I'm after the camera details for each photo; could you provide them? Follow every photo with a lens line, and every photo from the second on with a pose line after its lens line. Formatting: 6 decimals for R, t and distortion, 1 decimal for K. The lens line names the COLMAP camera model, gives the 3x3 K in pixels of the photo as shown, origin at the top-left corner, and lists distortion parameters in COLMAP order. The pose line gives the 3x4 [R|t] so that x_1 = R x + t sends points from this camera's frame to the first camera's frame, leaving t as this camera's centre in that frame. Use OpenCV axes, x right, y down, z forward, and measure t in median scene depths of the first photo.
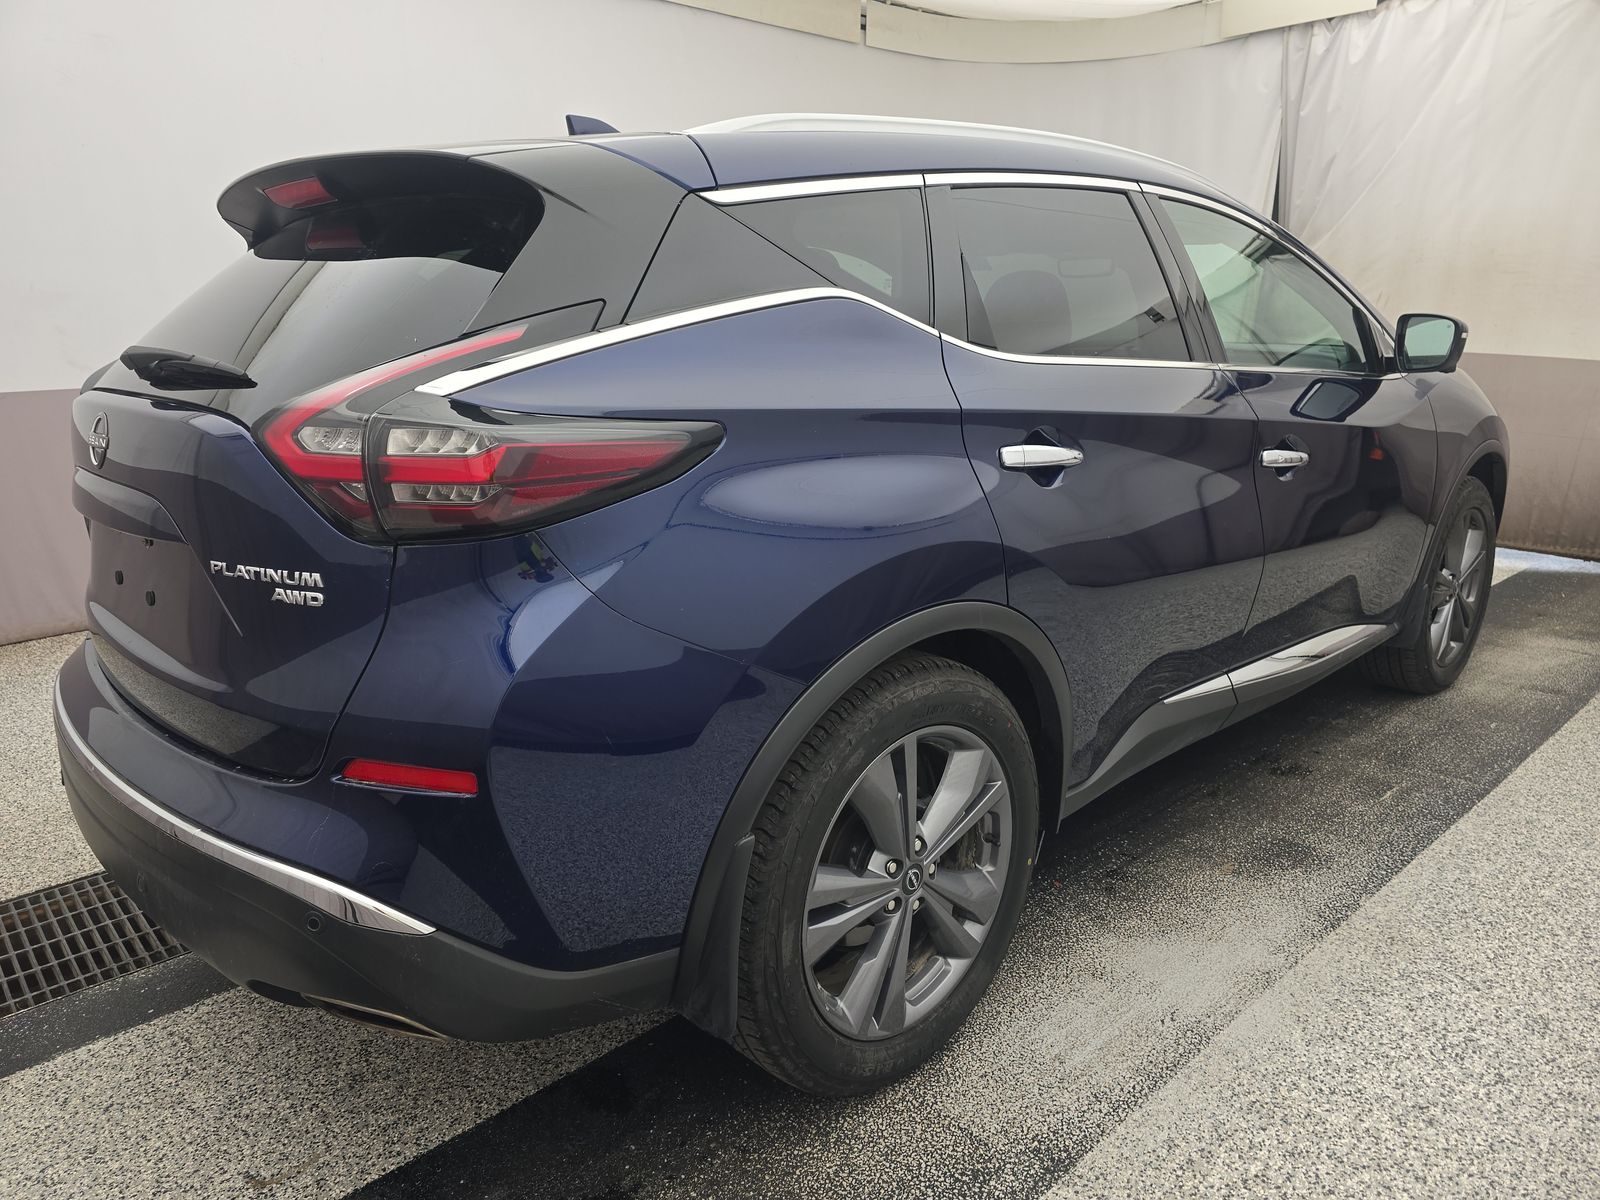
lens RADIAL K [[1108.0, 0, 800.0], [0, 1108.0, 600.0], [0, 0, 1]] dist [0.028628, -0.033655]
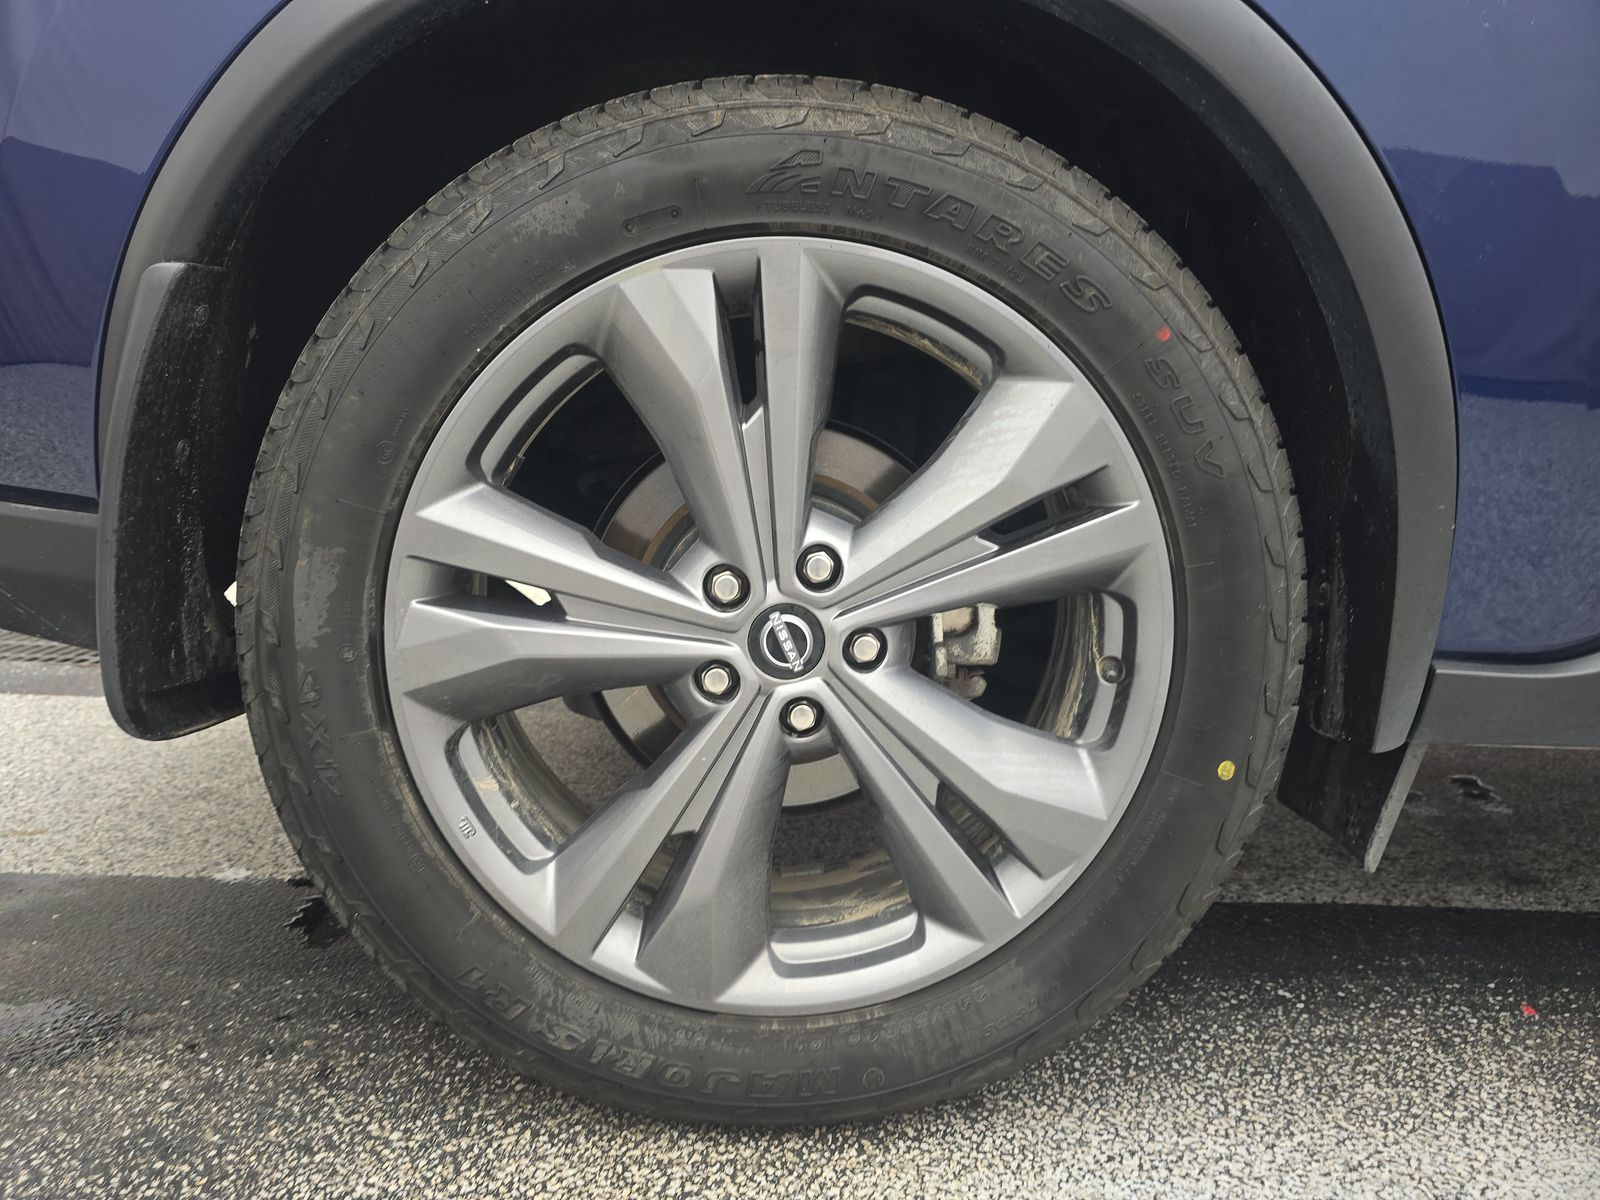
lens RADIAL K [[1108.0, 0, 800.0], [0, 1108.0, 600.0], [0, 0, 1]] dist [0.028628, -0.033655]
pose [[0.737506, 0.163019, -0.655370, 0.367661], [-0.232754, 0.972329, -0.020065, 0.242101], [0.633964, 0.167338, 0.755041, 0.689569]]
